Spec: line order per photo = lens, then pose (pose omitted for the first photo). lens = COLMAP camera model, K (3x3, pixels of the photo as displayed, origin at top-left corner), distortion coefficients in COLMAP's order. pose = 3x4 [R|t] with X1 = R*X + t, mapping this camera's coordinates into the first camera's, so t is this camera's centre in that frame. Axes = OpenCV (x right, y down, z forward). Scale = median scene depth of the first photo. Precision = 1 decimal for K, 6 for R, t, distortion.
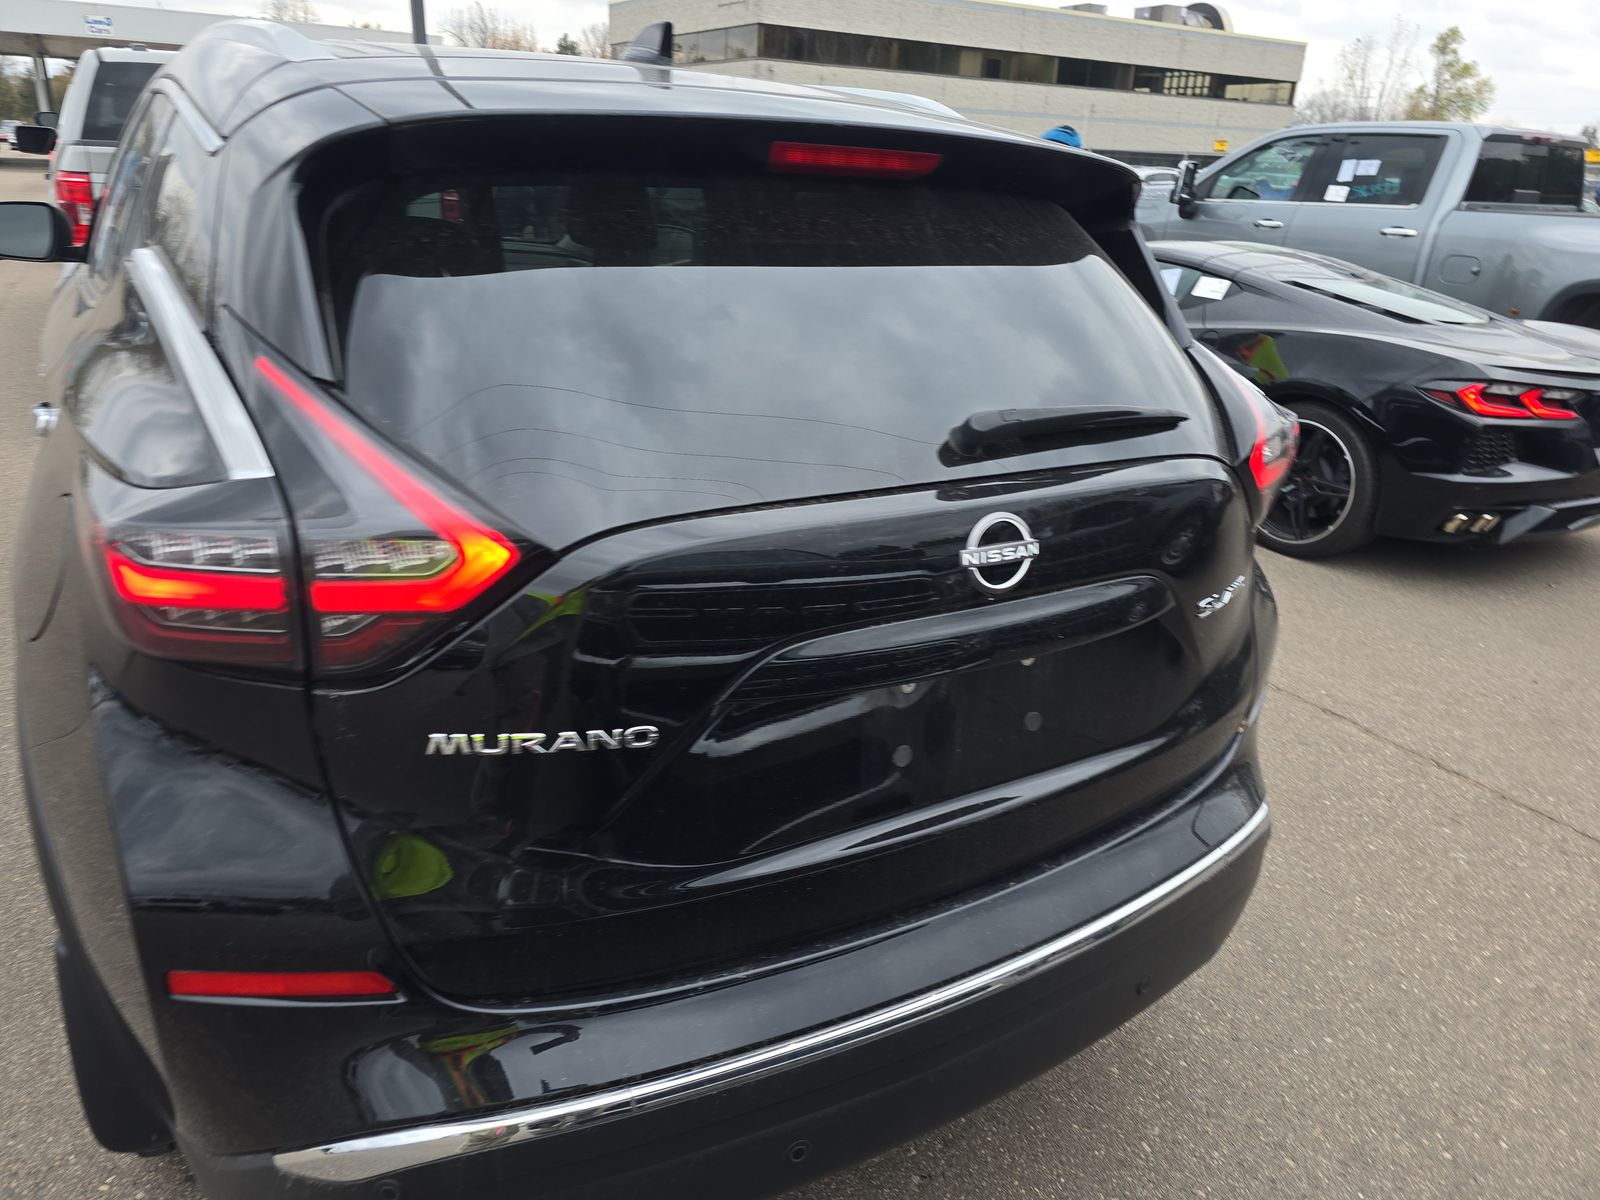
lens RADIAL K [[1052.6, 0, 812.6], [0, 1052.6, 607.1], [0, 0, 1]] dist [0.037397, -0.018524]
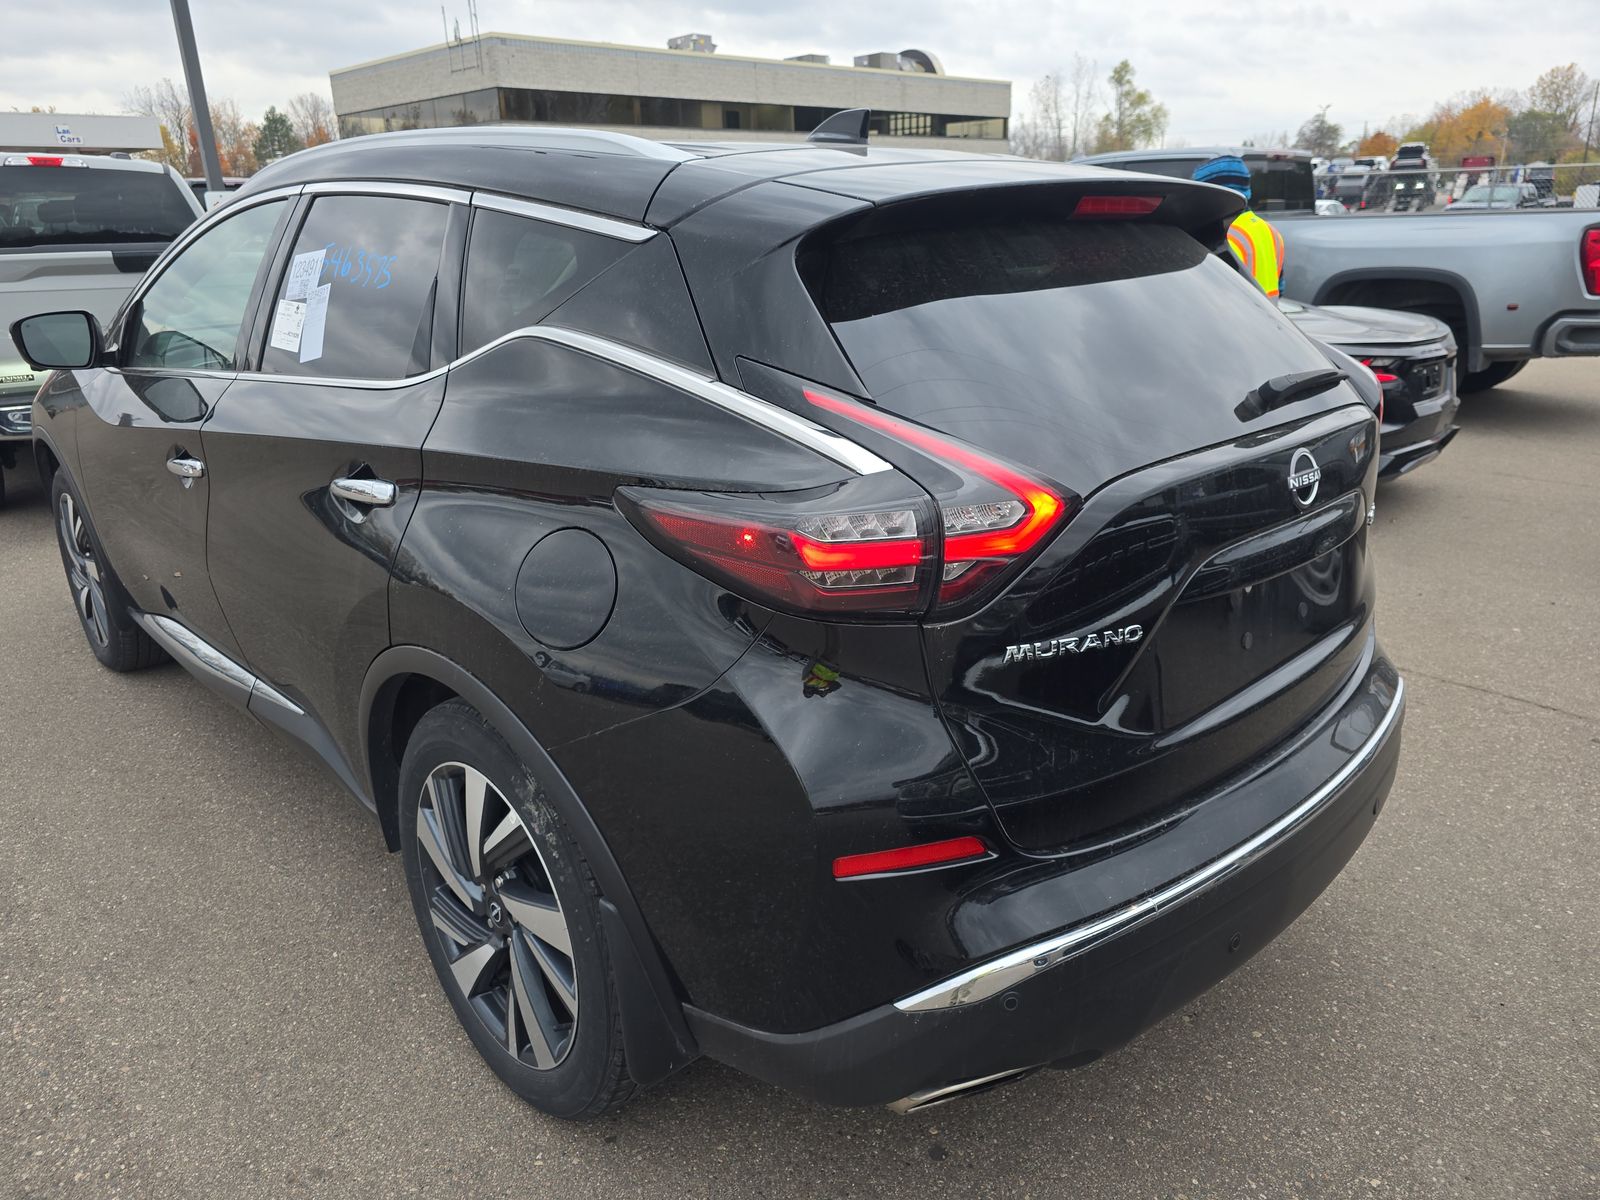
lens RADIAL K [[1052.6, 0, 812.6], [0, 1052.6, 607.1], [0, 0, 1]] dist [0.037397, -0.018524]
pose [[0.974638, -0.137082, 0.176889, -0.698248], [0.144108, 0.989182, -0.027439, 0.059605], [-0.171214, 0.052234, 0.983848, -0.230085]]
